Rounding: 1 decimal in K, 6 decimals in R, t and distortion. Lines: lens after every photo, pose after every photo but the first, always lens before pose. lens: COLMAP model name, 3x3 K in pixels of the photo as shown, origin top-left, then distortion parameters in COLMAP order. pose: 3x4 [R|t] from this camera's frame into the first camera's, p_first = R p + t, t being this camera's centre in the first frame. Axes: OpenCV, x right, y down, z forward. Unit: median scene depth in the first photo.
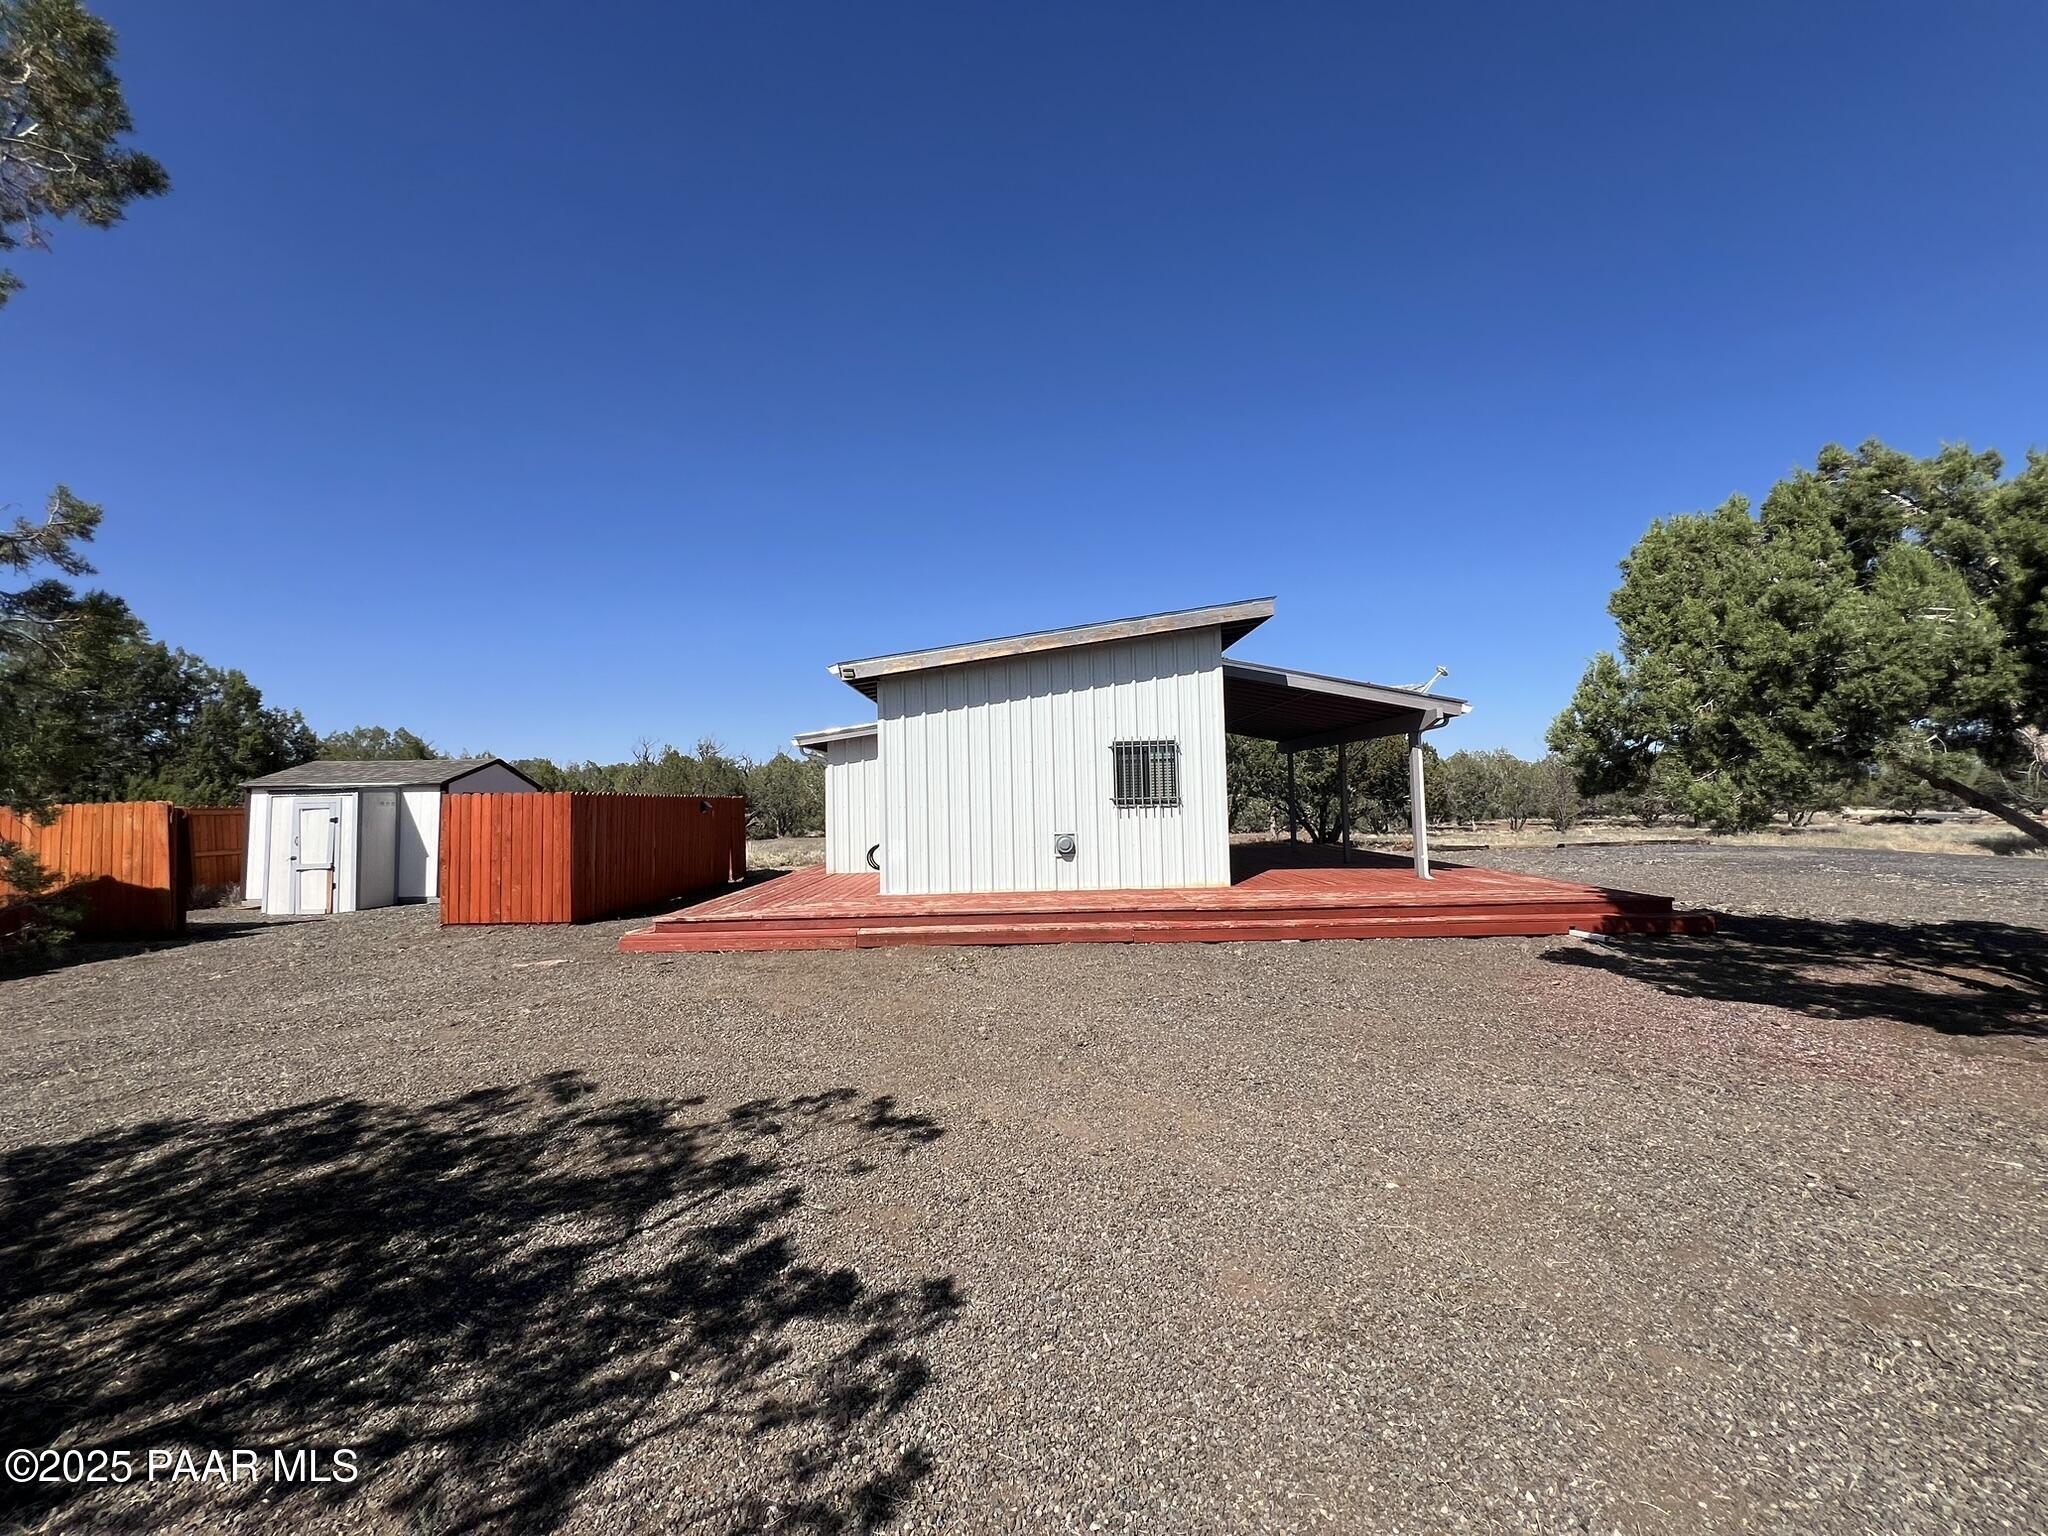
lens RADIAL K [[817.9, 0, 1022.4], [0, 817.9, 763.2], [0, 0, 1]] dist [0.007835, 0.000151]
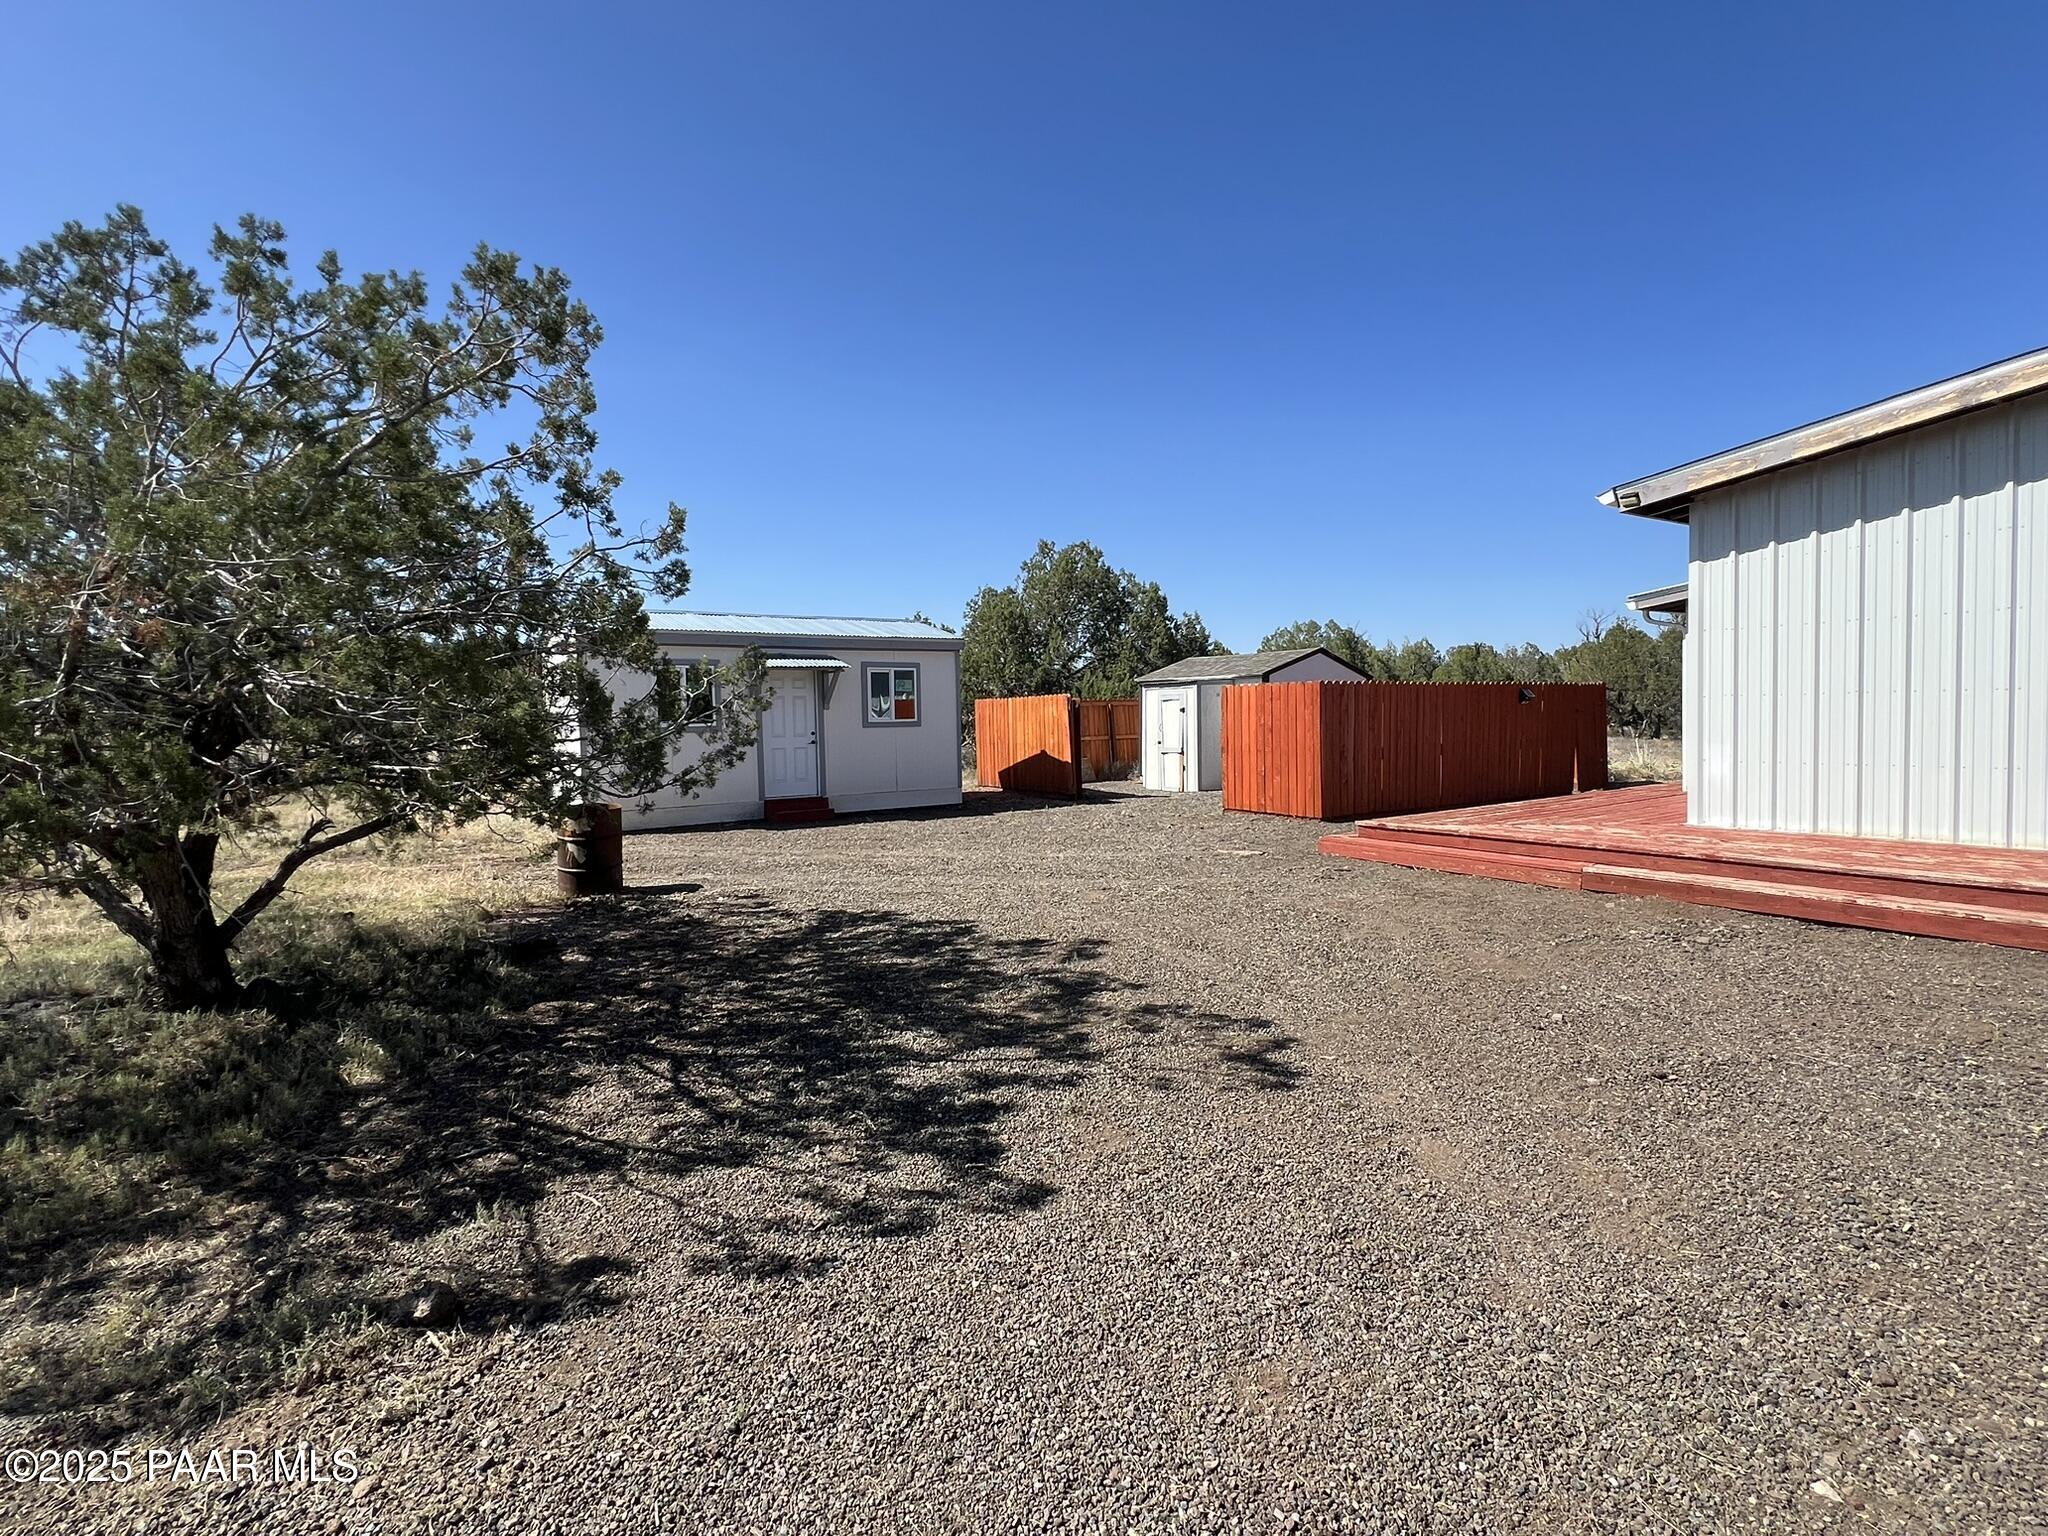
lens RADIAL K [[987.5, 0, 1022.5], [0, 987.5, 752.5], [0, 0, 1]] dist [0.023426, 0.000748]
pose [[0.569294, 0.043138, -0.821002, 0.239601], [0.044976, 0.995493, 0.083494, 0.009456], [0.820903, -0.084458, 0.564787, 0.110516]]
